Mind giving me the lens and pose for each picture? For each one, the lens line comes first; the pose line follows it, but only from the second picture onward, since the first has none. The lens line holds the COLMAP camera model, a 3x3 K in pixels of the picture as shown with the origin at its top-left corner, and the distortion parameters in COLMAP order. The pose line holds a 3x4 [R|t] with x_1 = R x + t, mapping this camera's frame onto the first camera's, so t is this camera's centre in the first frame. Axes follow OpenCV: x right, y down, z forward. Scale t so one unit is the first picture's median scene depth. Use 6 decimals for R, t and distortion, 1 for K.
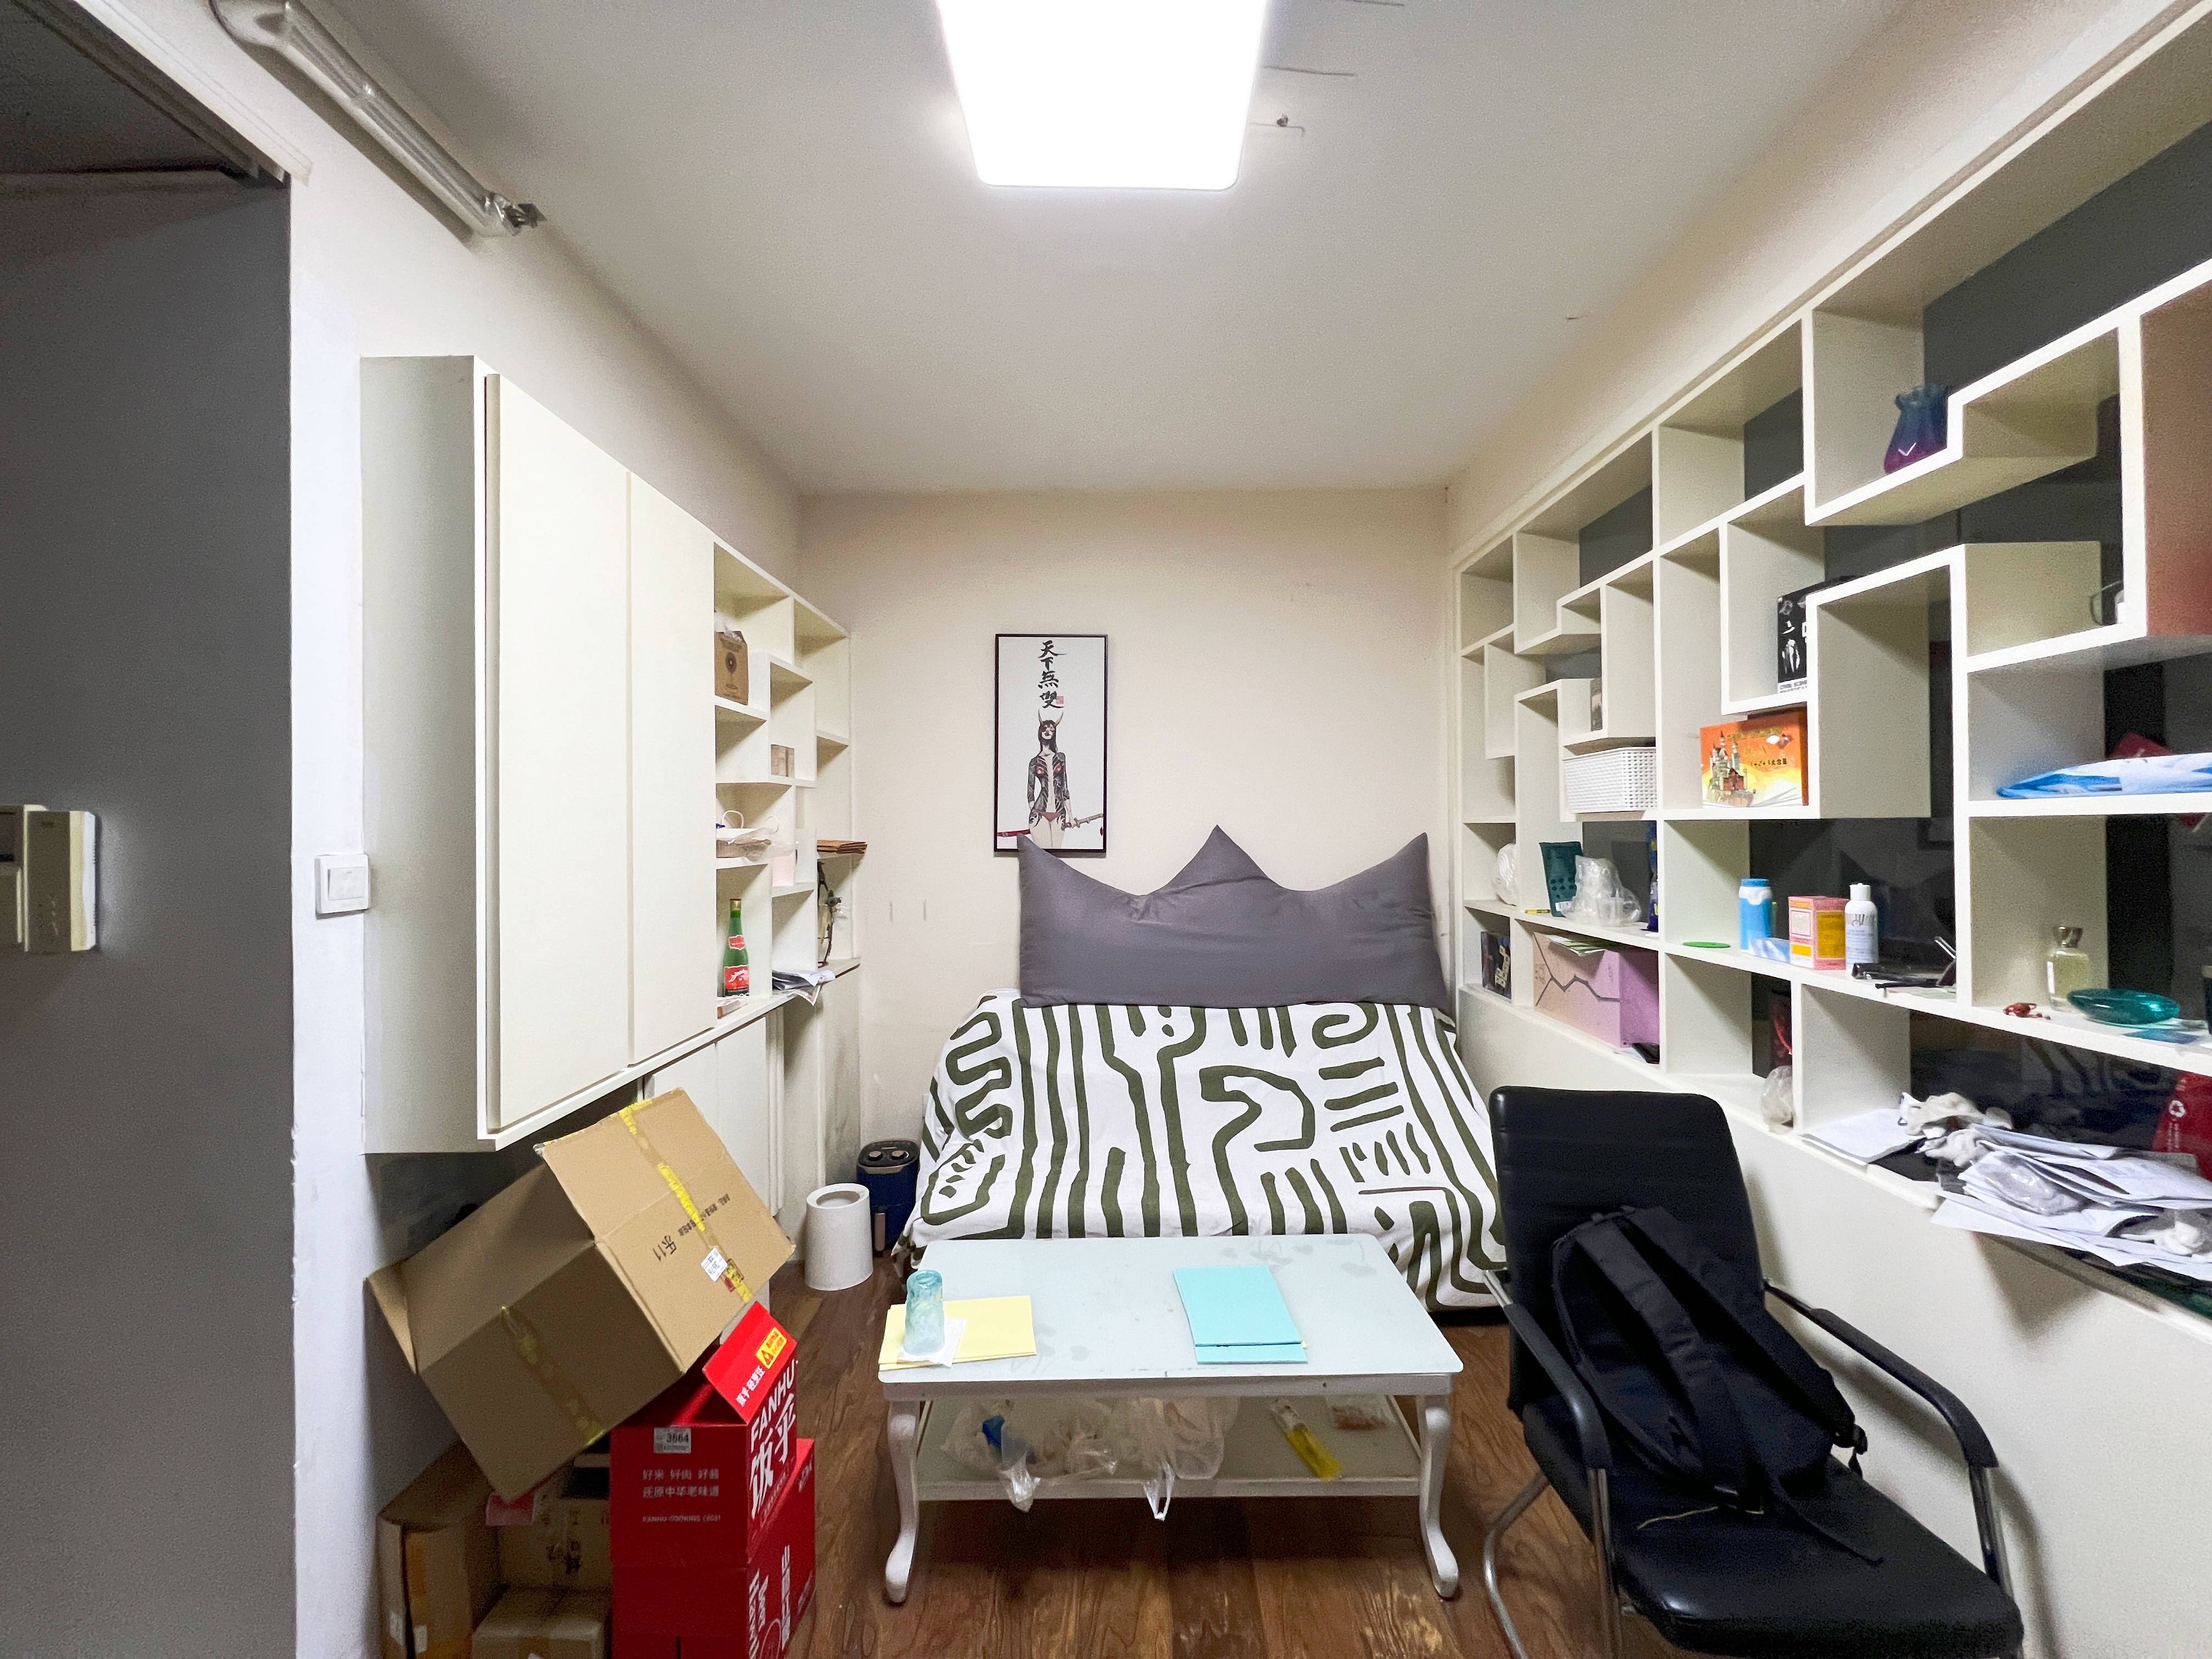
lens RADIAL K [[882.6, 0, 1106.6], [0, 882.6, 825.5], [0, 0, 1]] dist [0.000260, -0.000026]
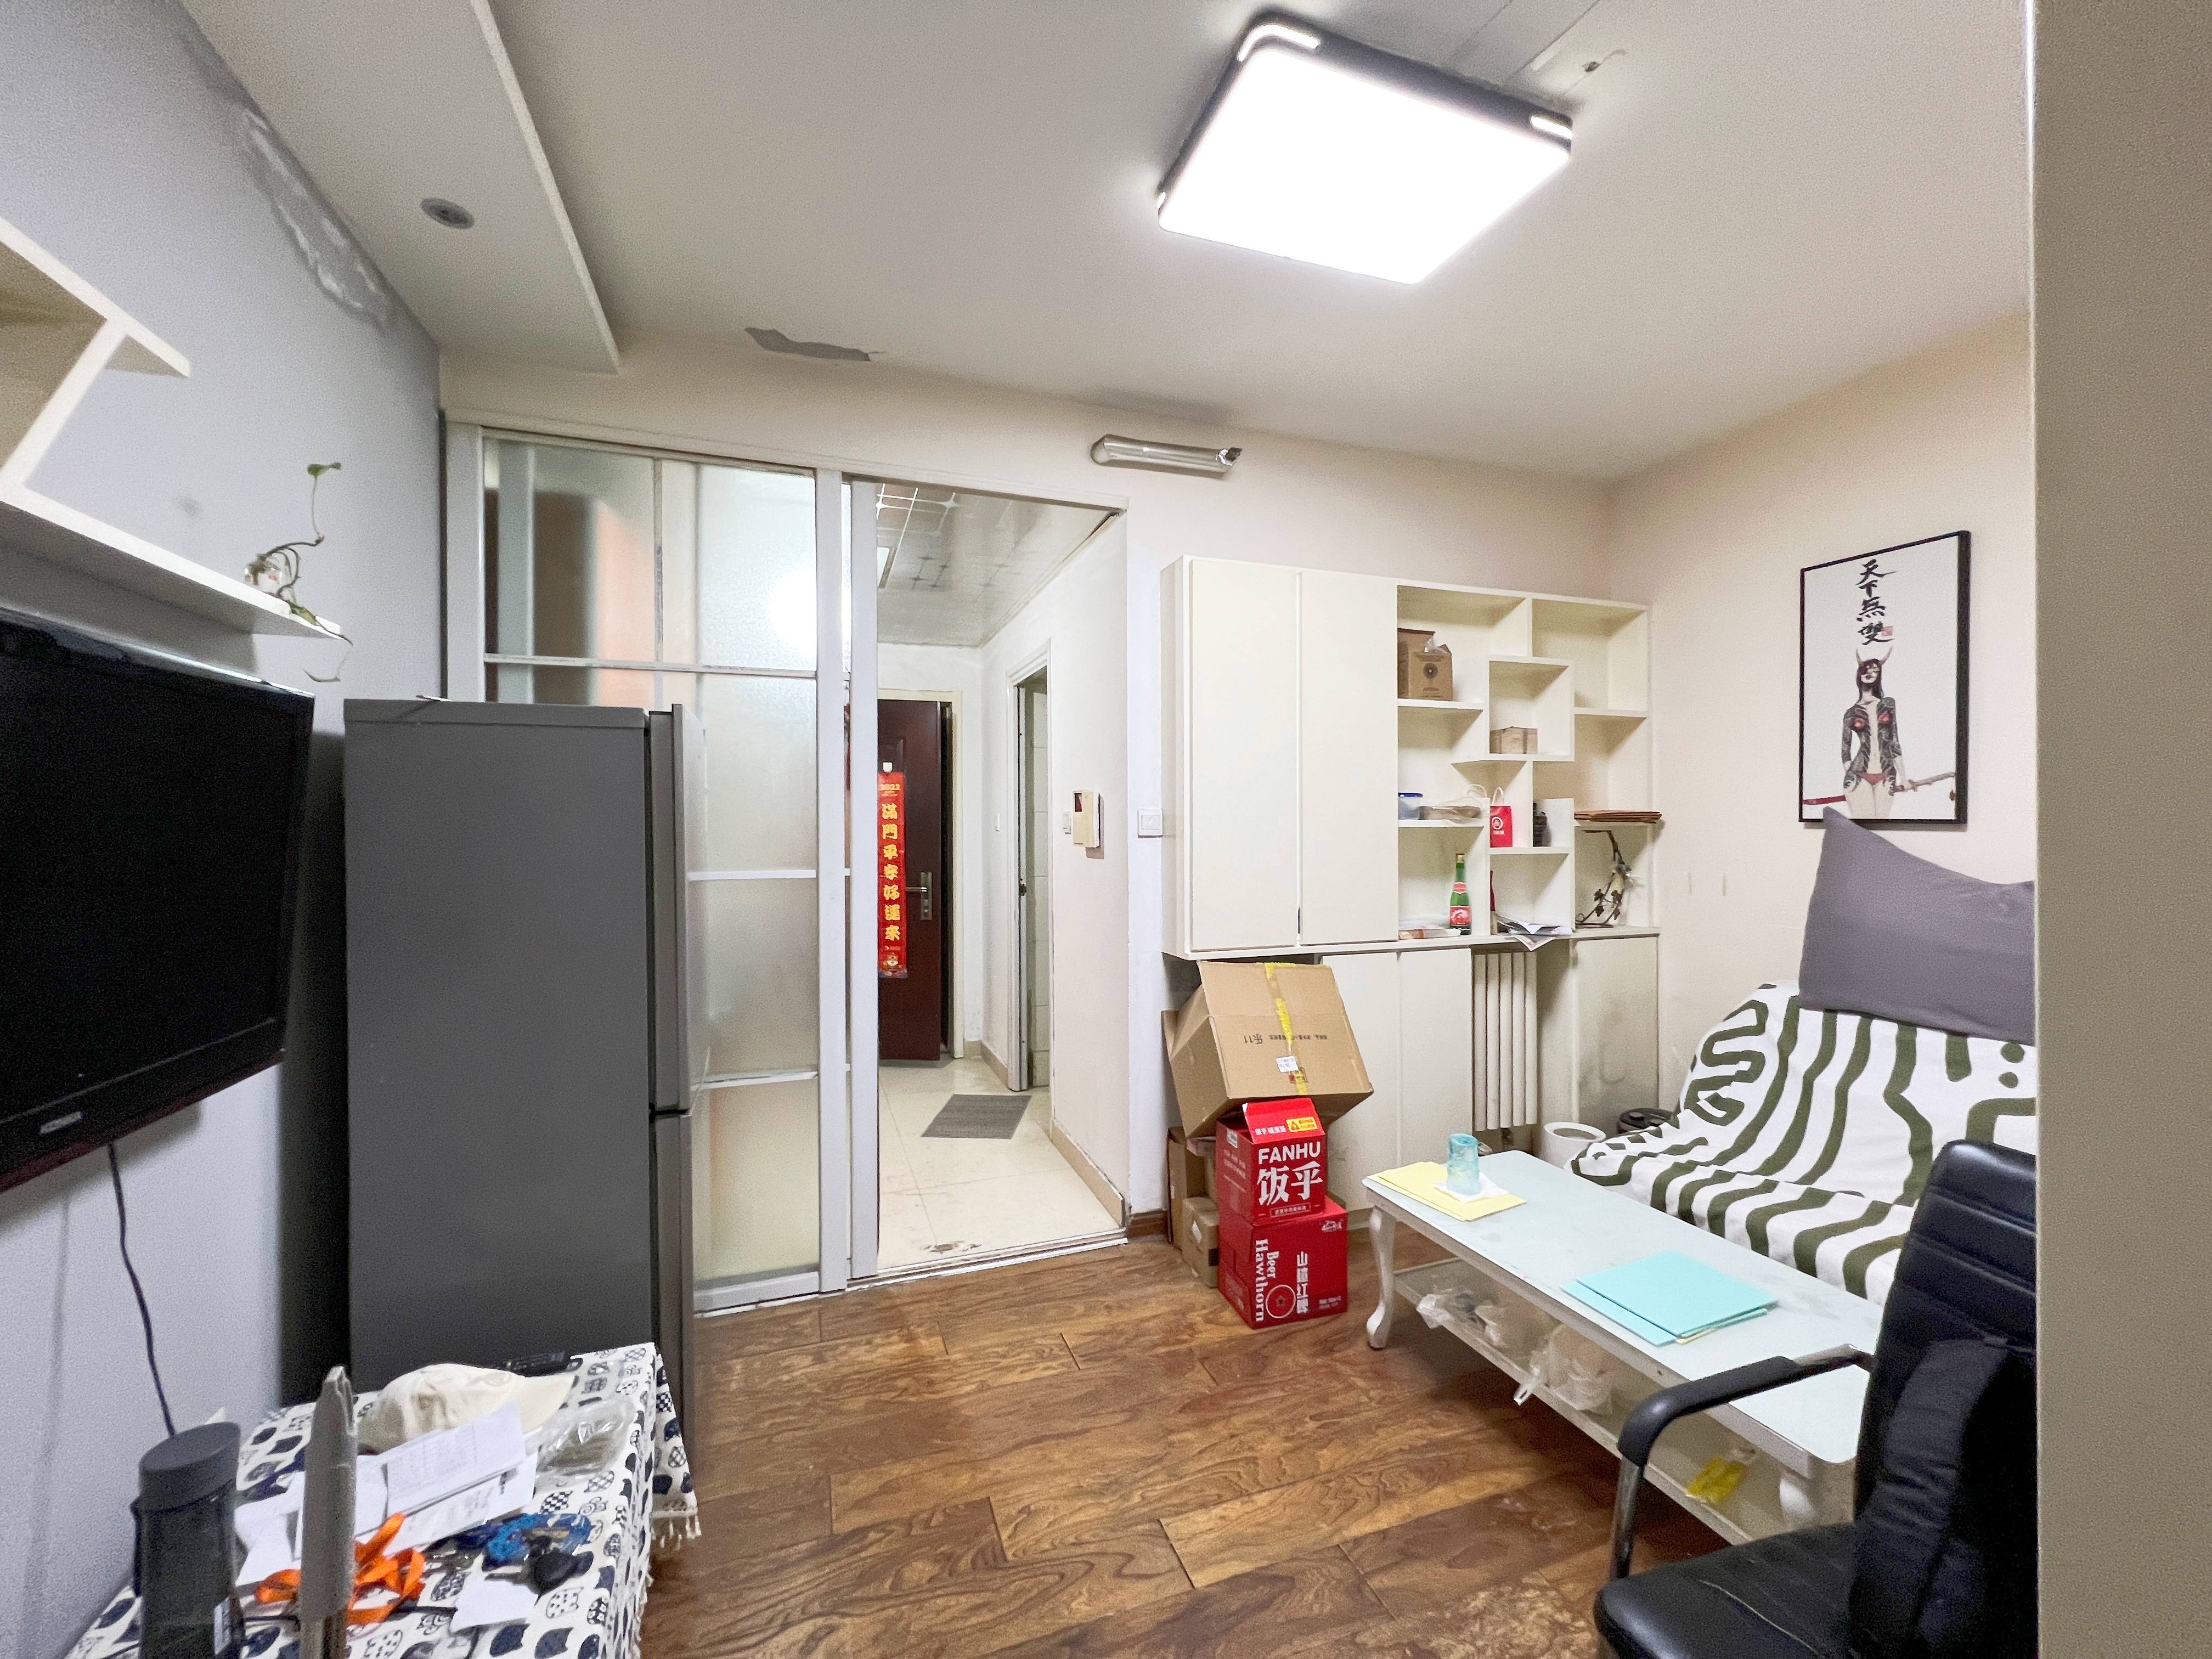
lens RADIAL K [[882.6, 0, 1106.6], [0, 882.6, 825.5], [0, 0, 1]] dist [0.000260, -0.000026]
pose [[0.341138, 0.005811, -0.939995, 0.489479], [0.006005, 0.999947, 0.008361, 0.023200], [0.939994, -0.008497, 0.341085, 0.072693]]
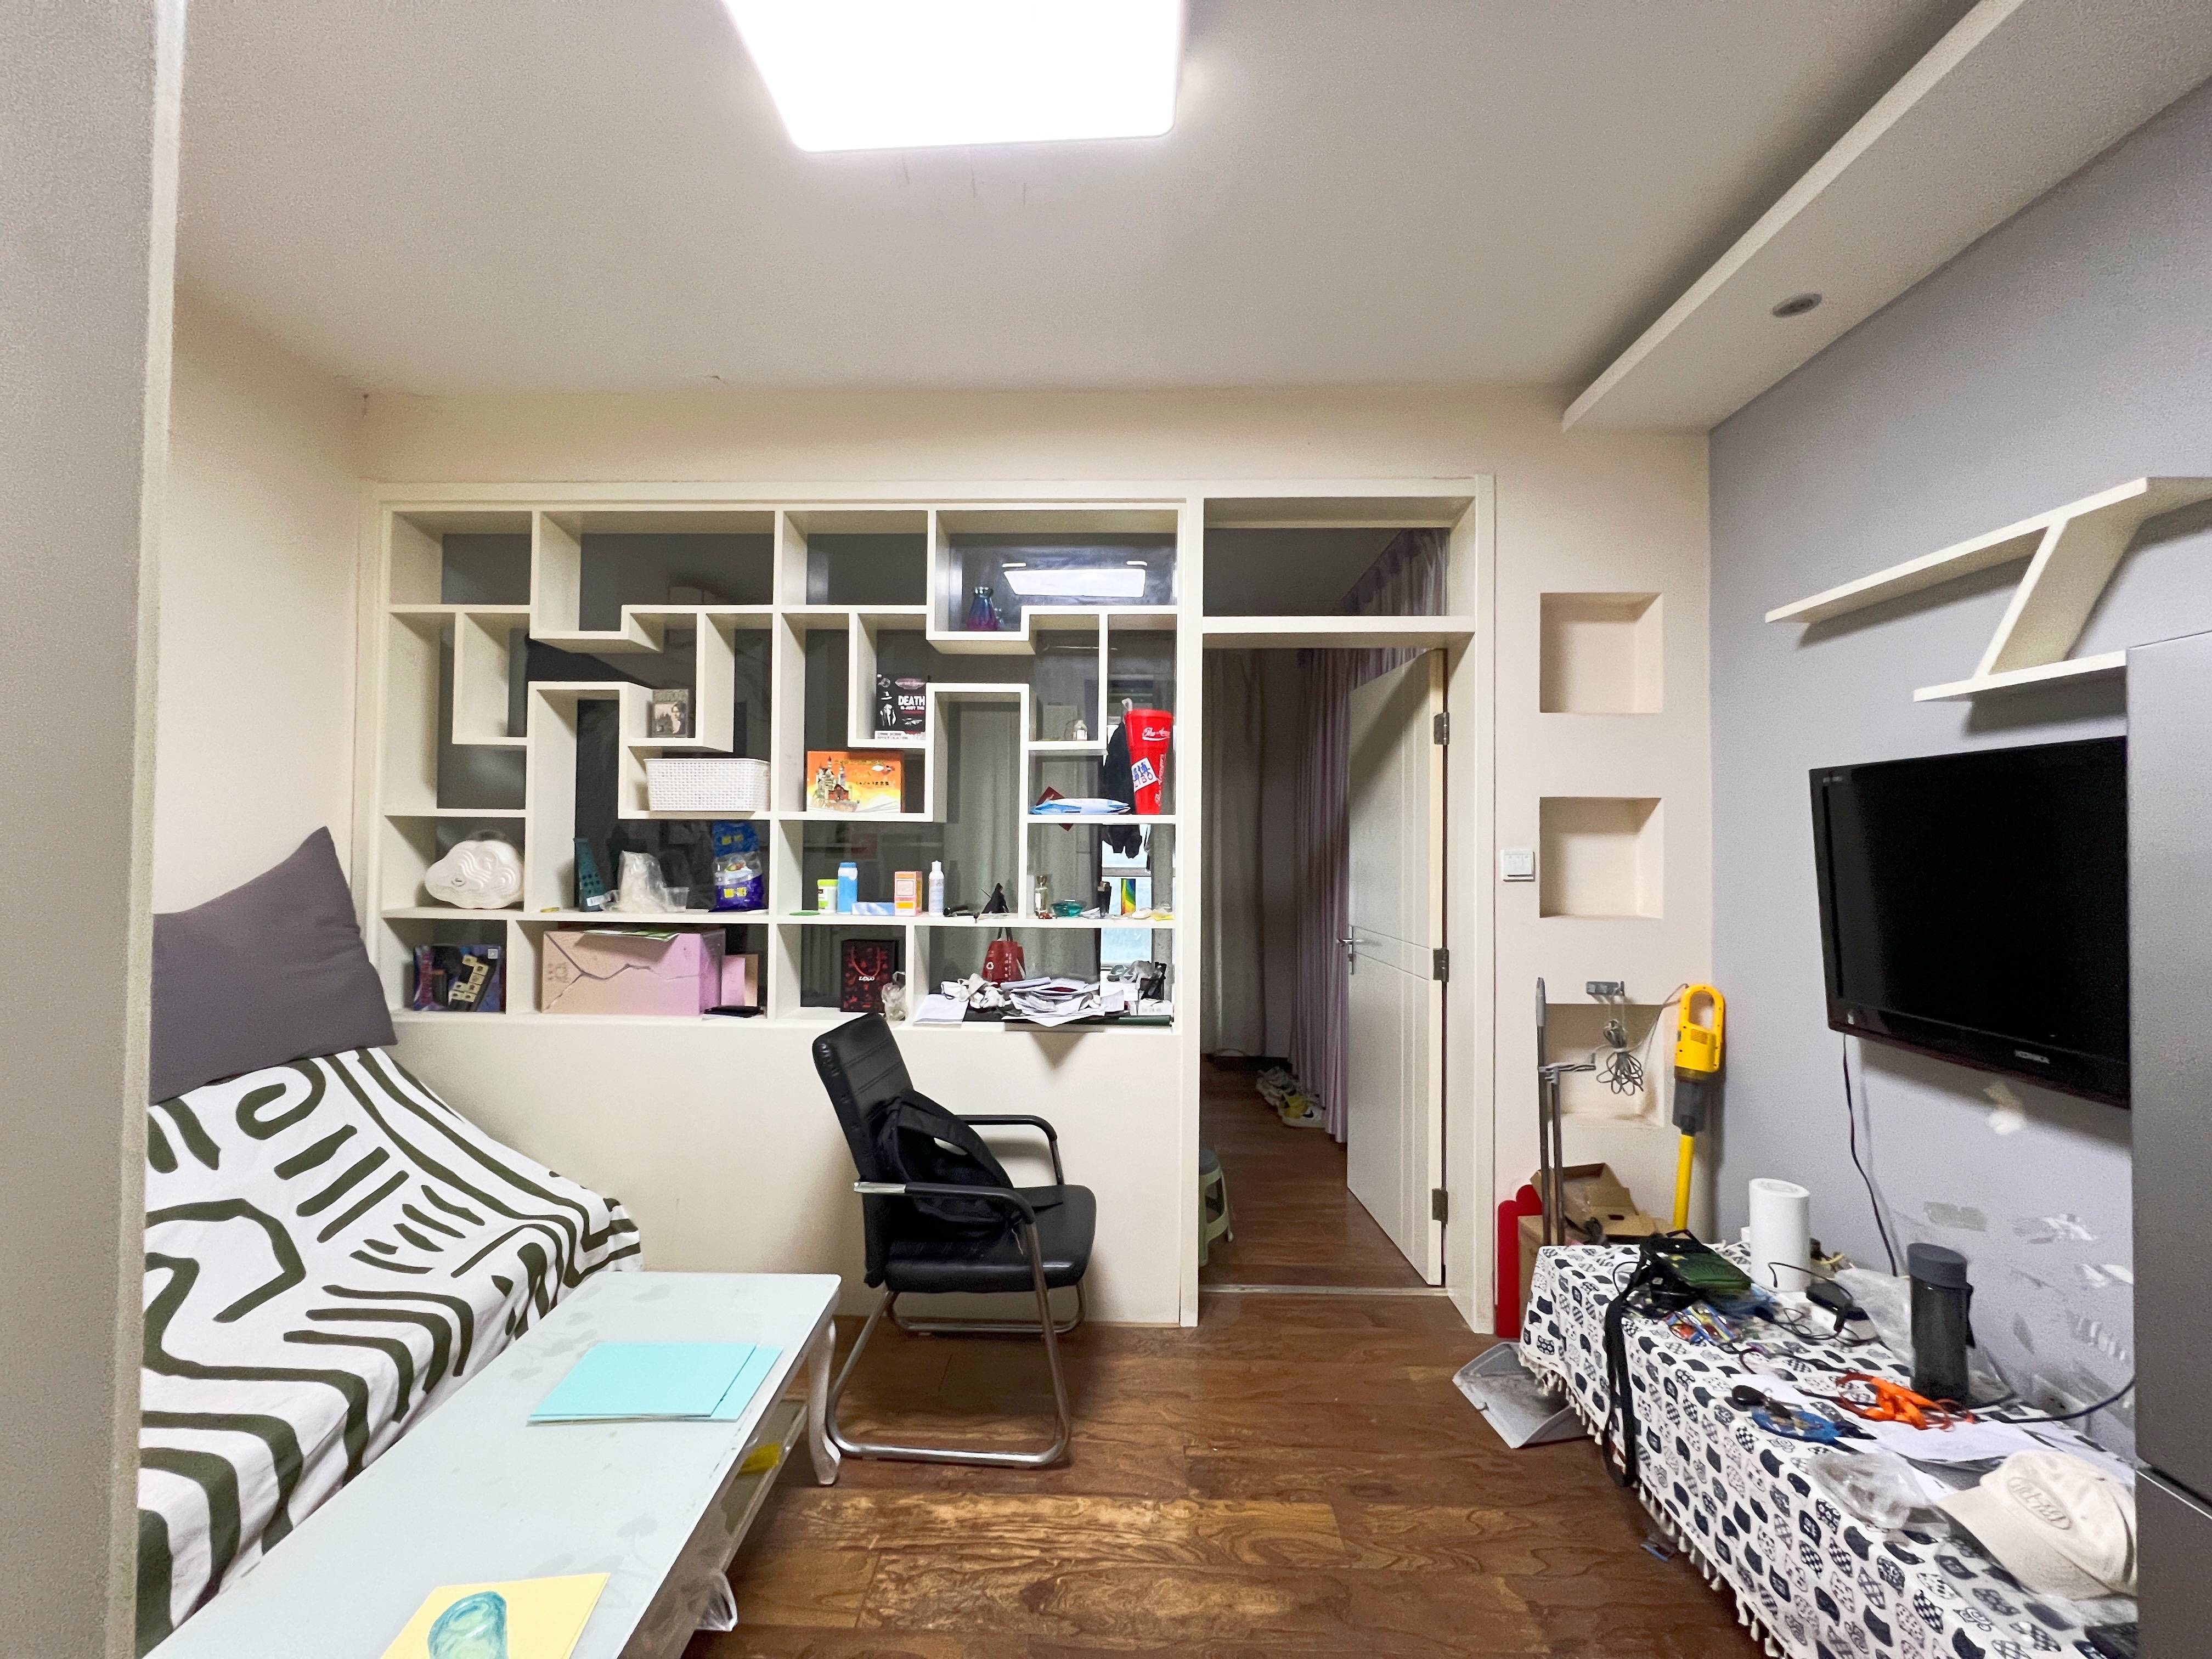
lens RADIAL K [[882.6, 0, 1106.6], [0, 882.6, 825.5], [0, 0, 1]] dist [0.000260, -0.000026]
pose [[0.018652, 0.026500, 0.999475, -0.424161], [-0.014122, 0.999556, -0.026239, 0.019487], [-0.999726, -0.013625, 0.019018, 0.337510]]
